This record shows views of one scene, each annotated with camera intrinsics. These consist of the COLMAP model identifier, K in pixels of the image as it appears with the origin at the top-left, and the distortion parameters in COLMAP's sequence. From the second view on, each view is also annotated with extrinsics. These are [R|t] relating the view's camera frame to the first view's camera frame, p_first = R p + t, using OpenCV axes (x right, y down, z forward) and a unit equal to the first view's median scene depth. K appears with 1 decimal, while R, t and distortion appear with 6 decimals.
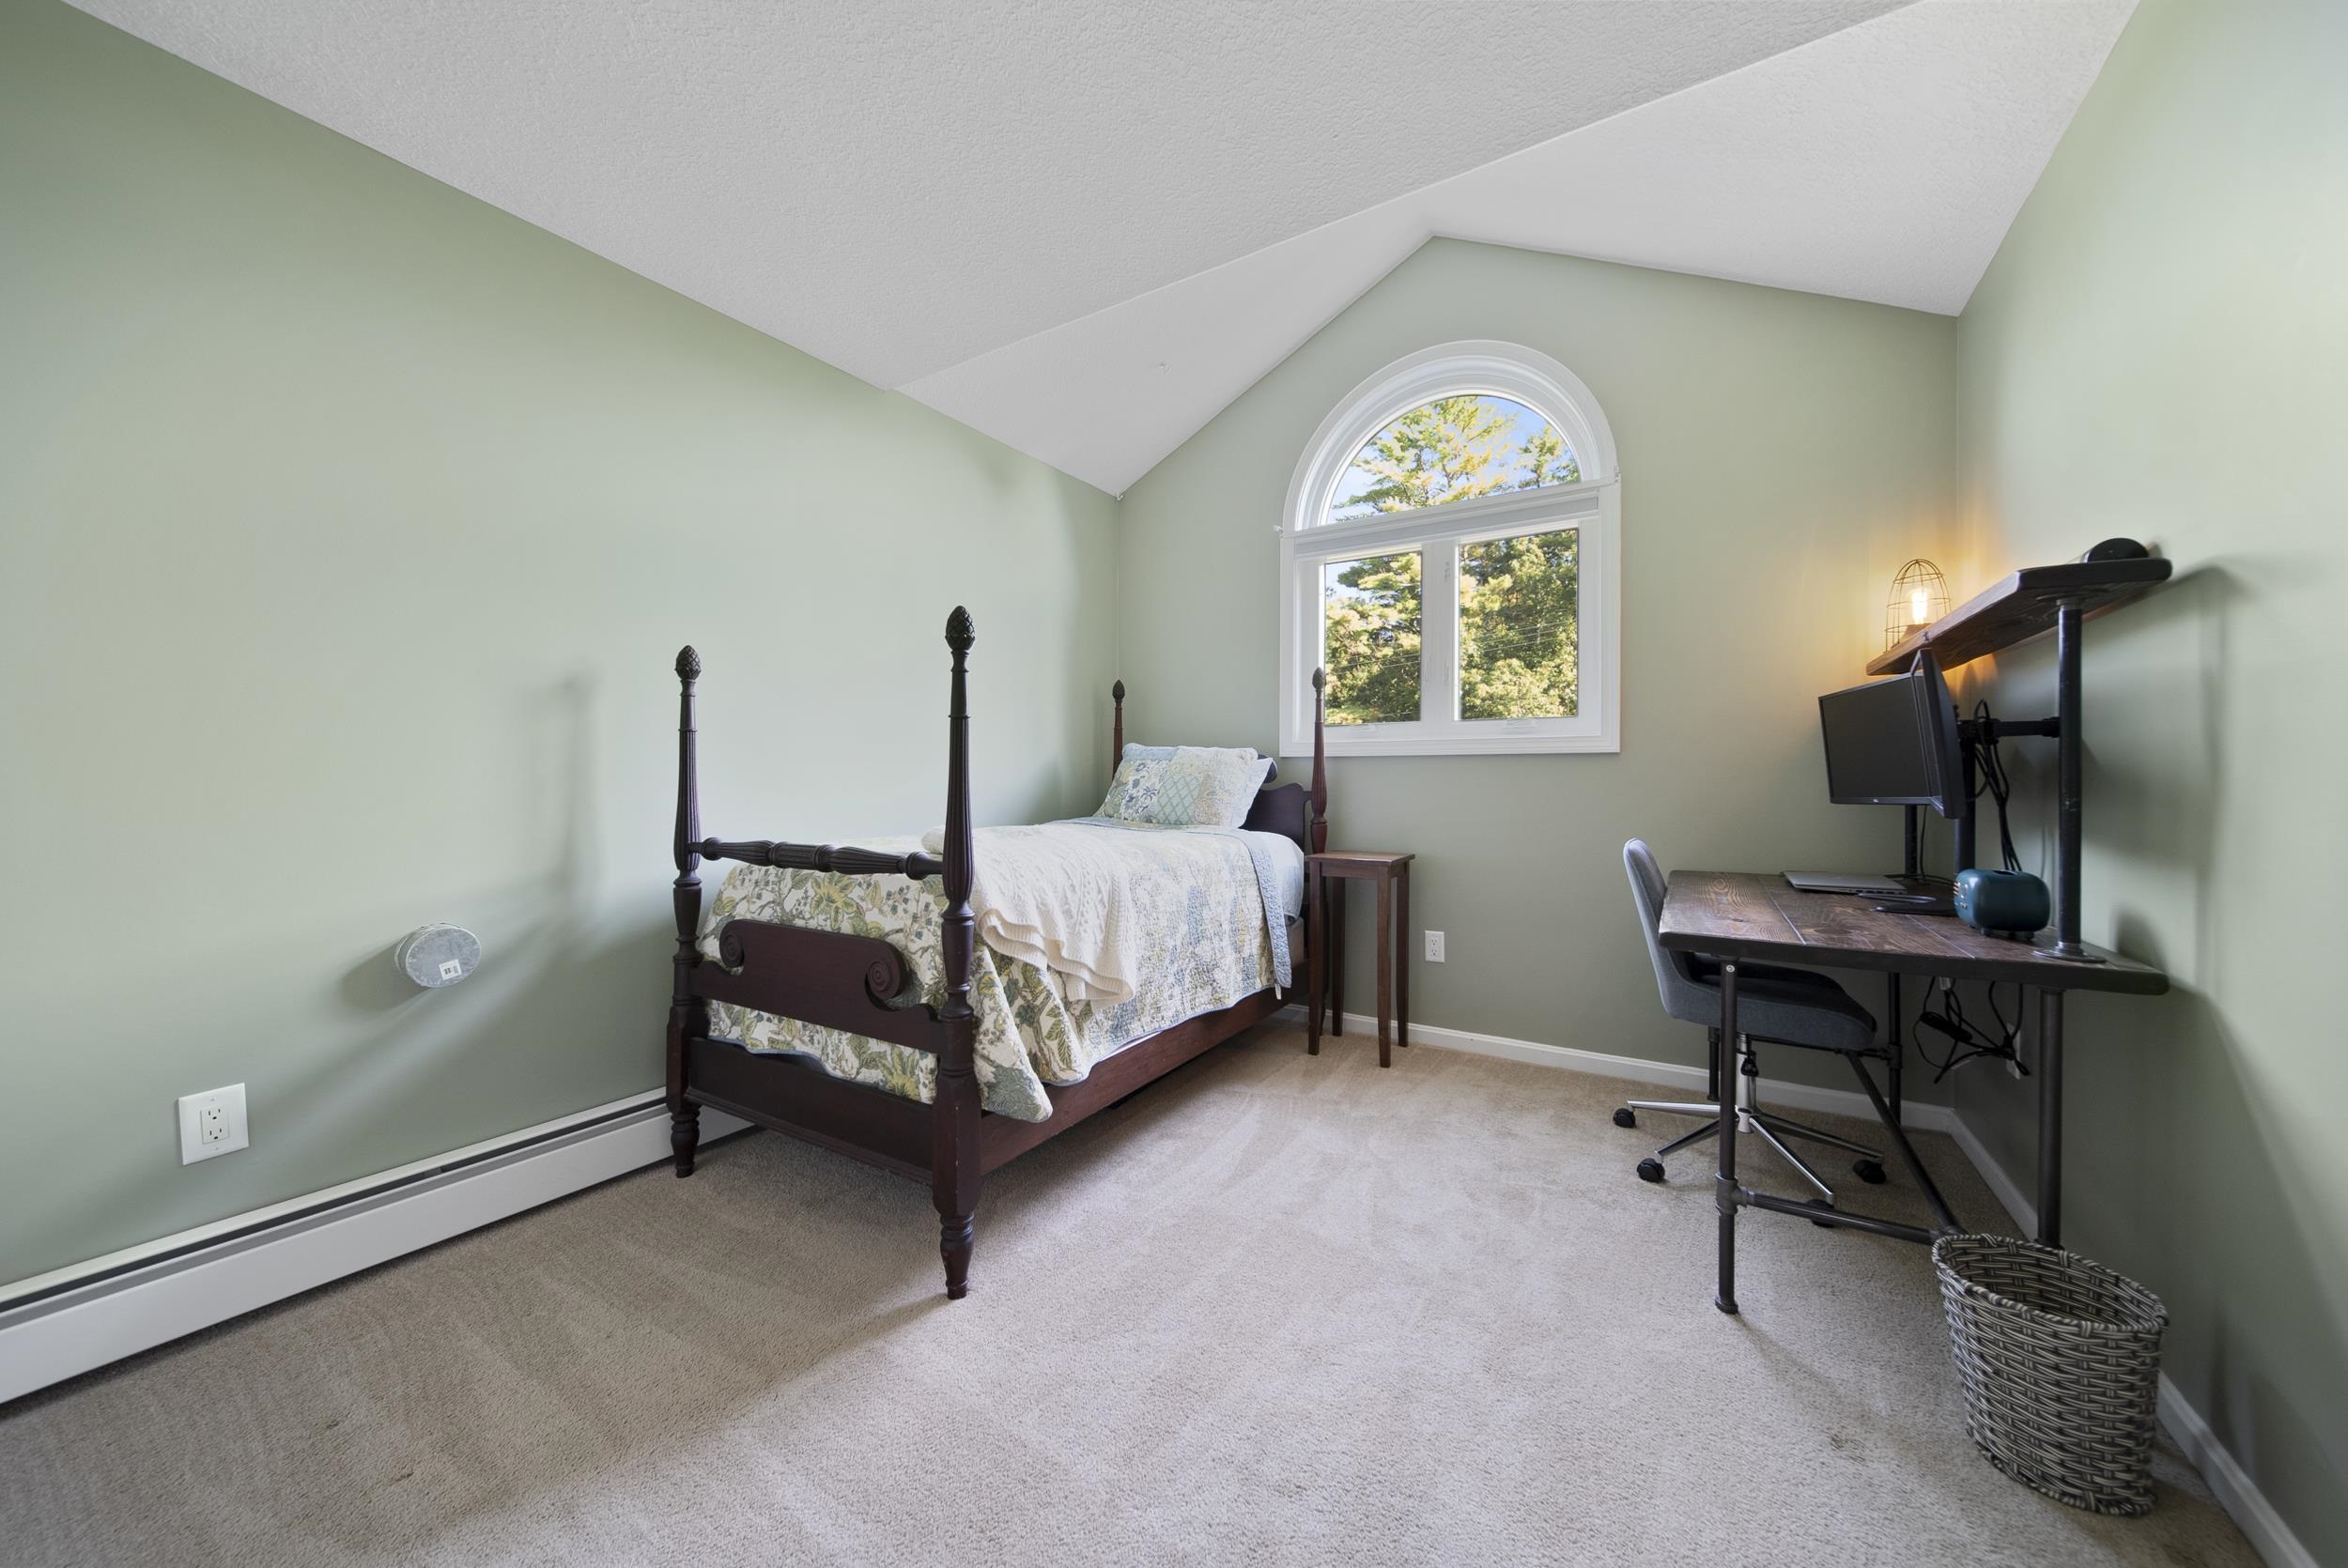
lens RADIAL K [[832.8, 0, 1175.4], [0, 832.8, 783.8], [0, 0, 1]] dist [0.000214, -0.002269]
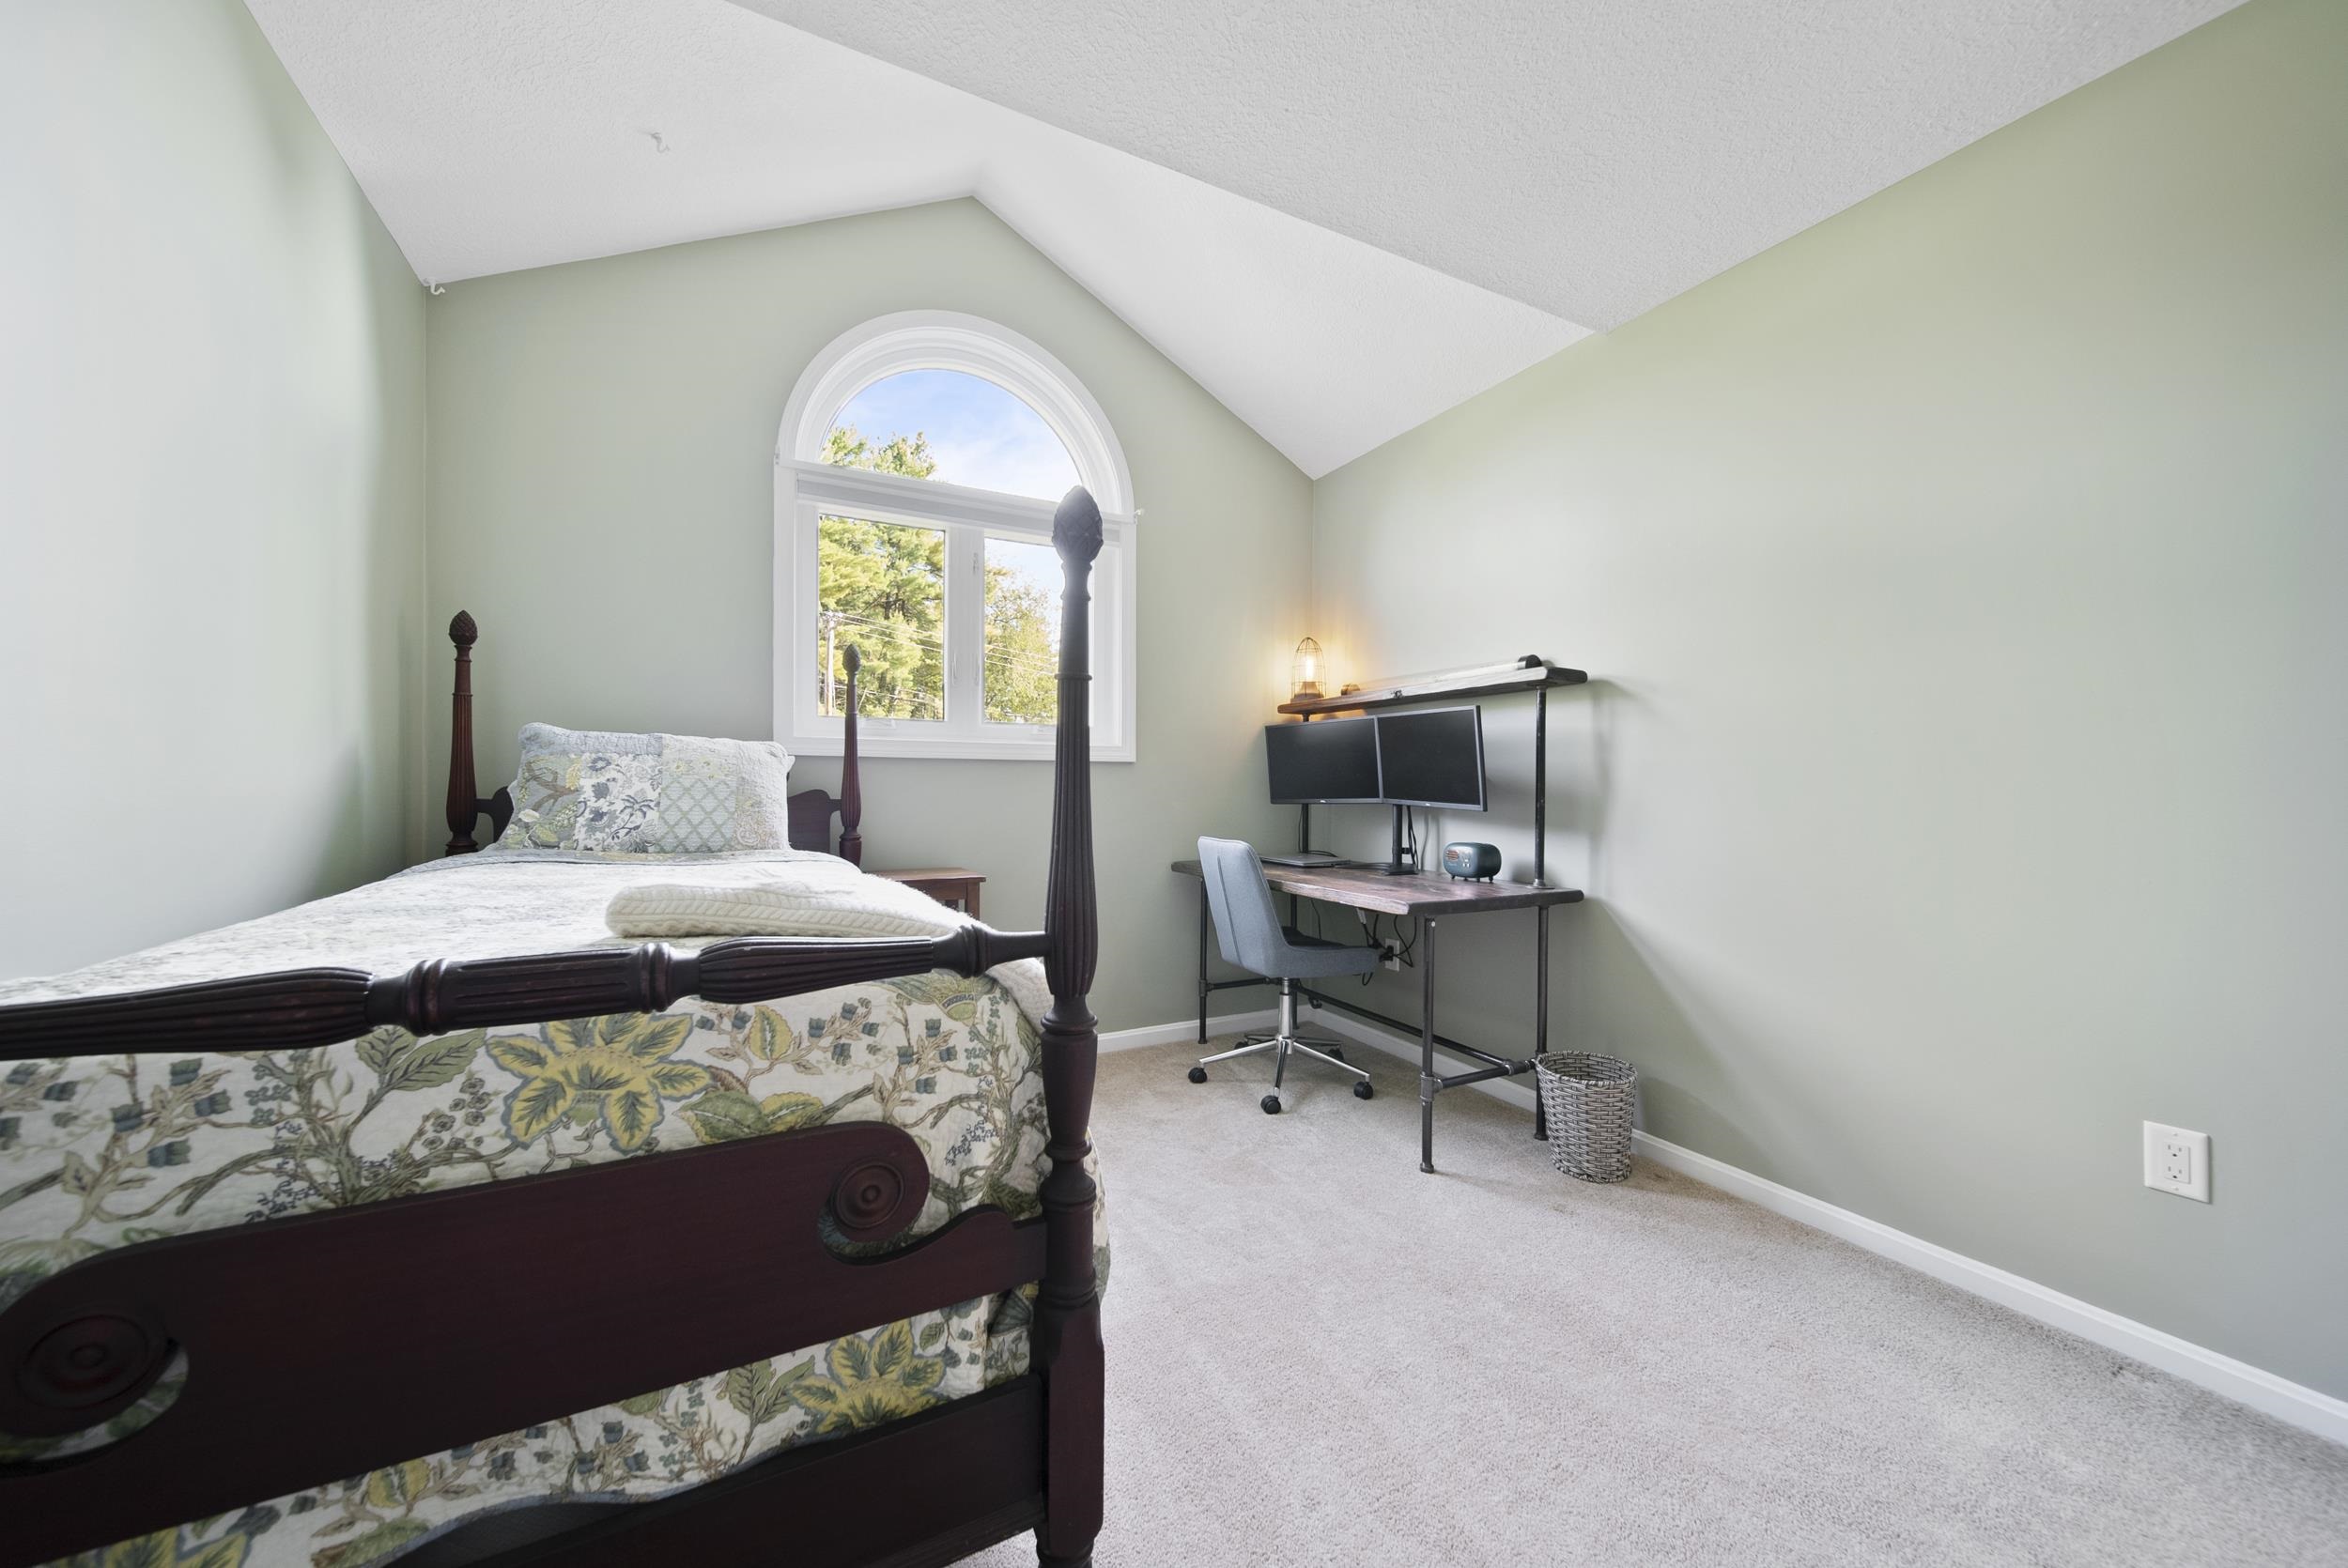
lens RADIAL K [[832.5, 0, 1174.6], [0, 832.5, 792.8], [0, 0, 1]] dist [0.000955, -0.001444]
pose [[0.510946, -0.005945, 0.859592, -0.593891], [0.001069, 0.999980, 0.006281, -0.003519], [-0.859612, -0.002291, 0.510942, 0.531330]]
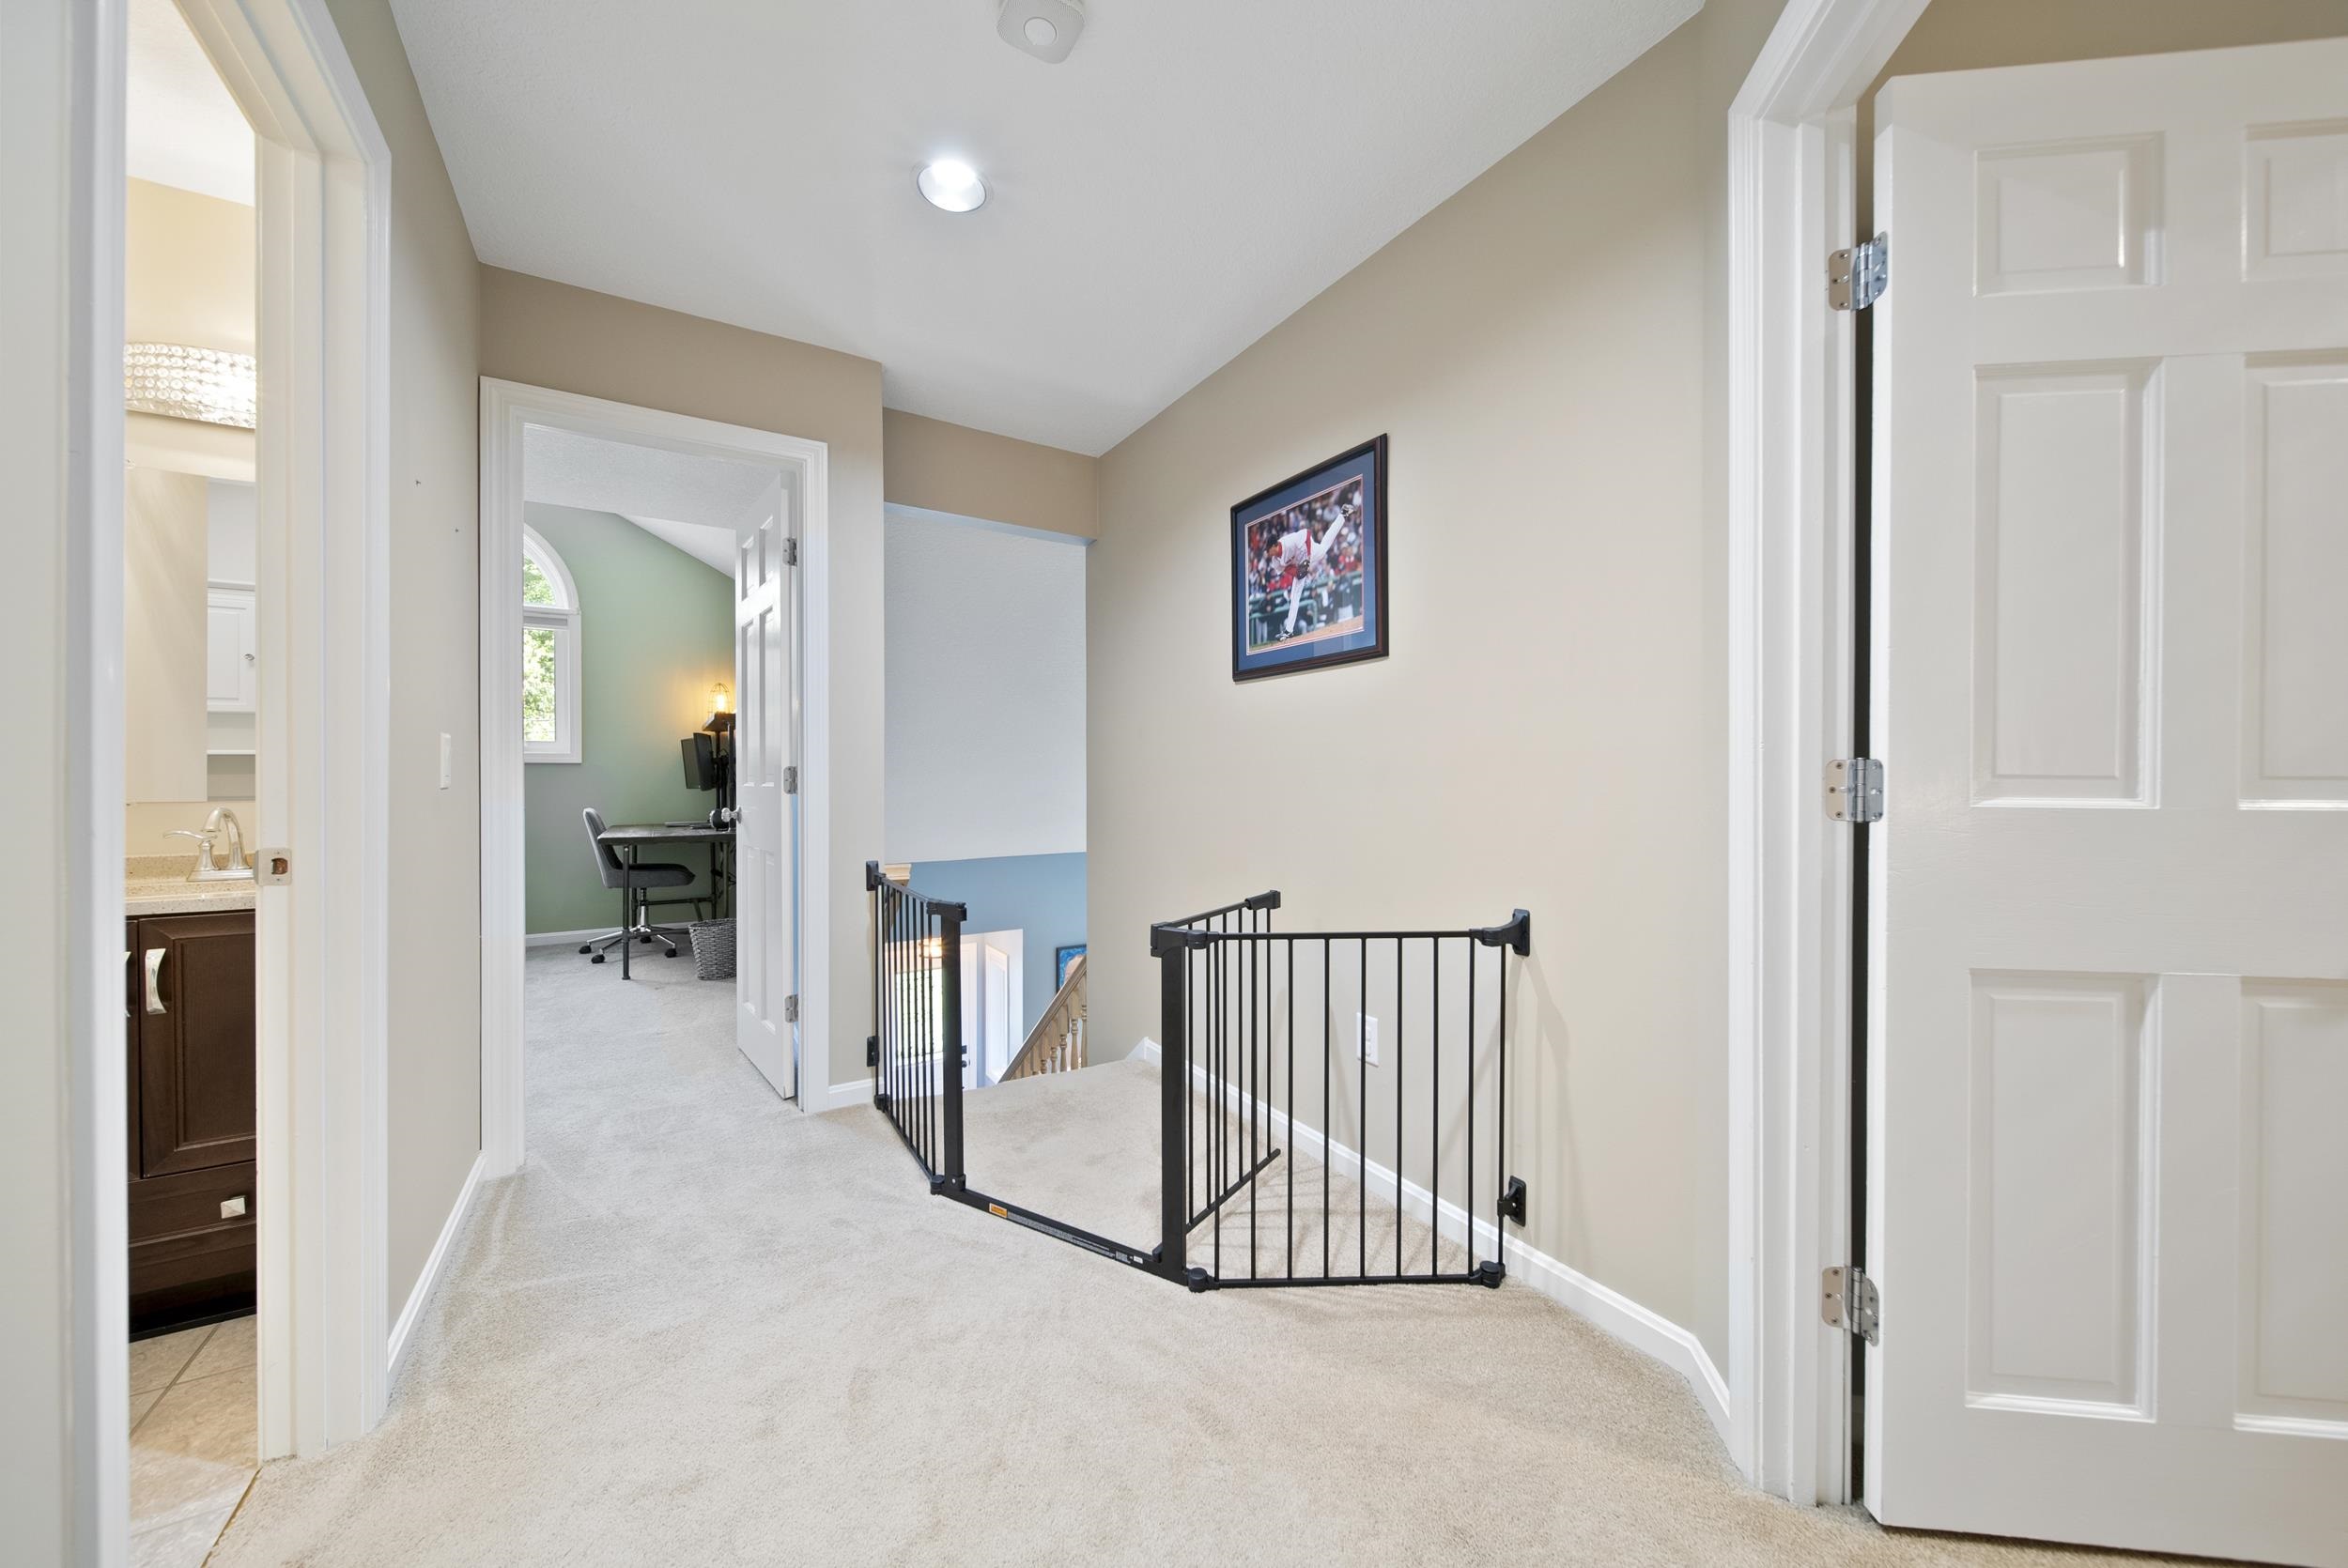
lens RADIAL K [[832.8, 0, 1175.4], [0, 832.8, 783.8], [0, 0, 1]] dist [0.000214, -0.002269]
pose [[0.449920, -0.004889, 0.893055, -0.728611], [0.003516, 0.999987, 0.003703, 0.009828], [-0.893062, 0.001474, 0.449932, -1.403906]]
